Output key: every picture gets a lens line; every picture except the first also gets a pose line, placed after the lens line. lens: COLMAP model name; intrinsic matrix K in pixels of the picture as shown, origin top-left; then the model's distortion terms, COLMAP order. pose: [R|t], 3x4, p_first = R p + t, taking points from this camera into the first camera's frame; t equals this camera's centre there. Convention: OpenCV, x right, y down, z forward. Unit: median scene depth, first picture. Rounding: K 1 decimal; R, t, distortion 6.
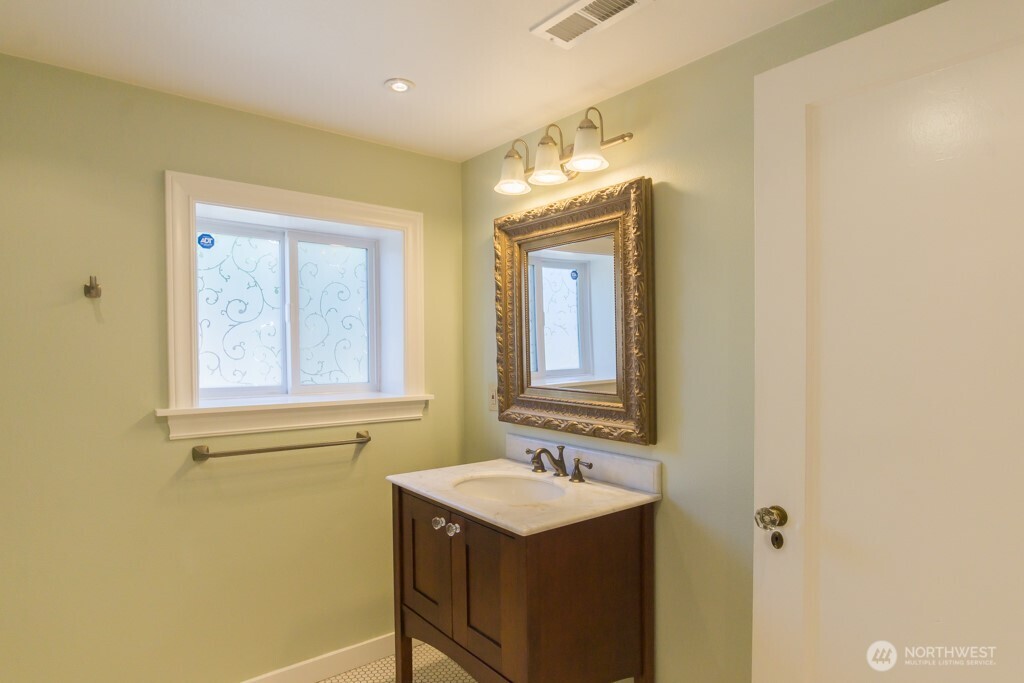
lens RADIAL K [[556.9, 0, 508.8], [0, 556.9, 340.6], [0, 0, 1]] dist [-0.025282, 0.003558]
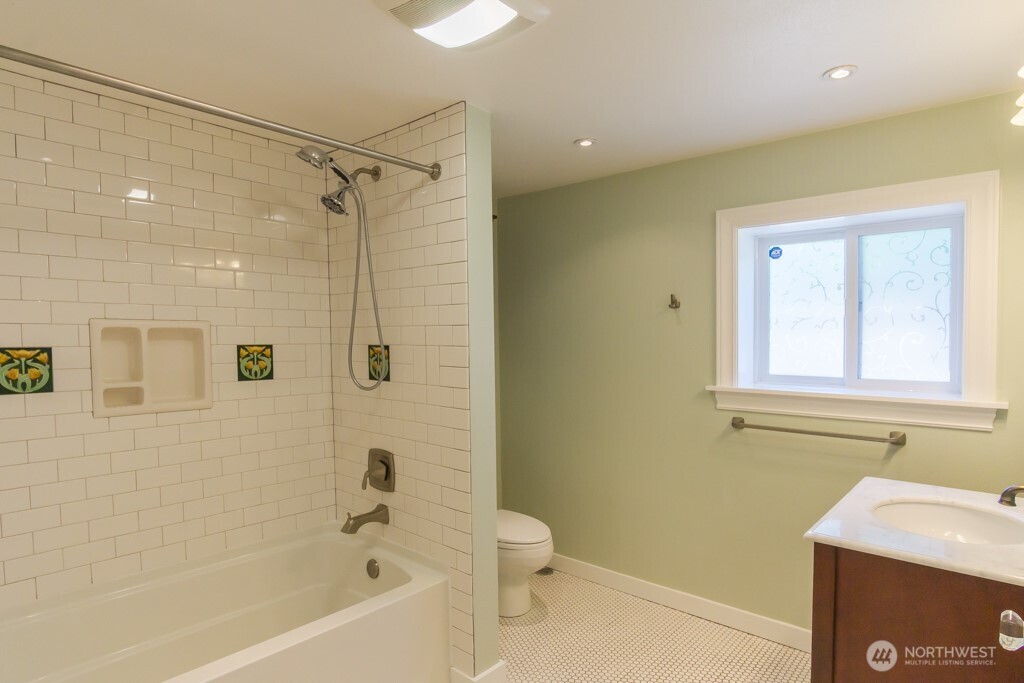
lens RADIAL K [[556.9, 0, 517.4], [0, 556.9, 349.0], [0, 0, 1]] dist [-0.025282, 0.003558]
pose [[0.208418, 0.017433, -0.977885, 0.517988], [0.011310, 0.999731, 0.020233, -0.001170], [0.977975, -0.015277, 0.208165, 0.193054]]
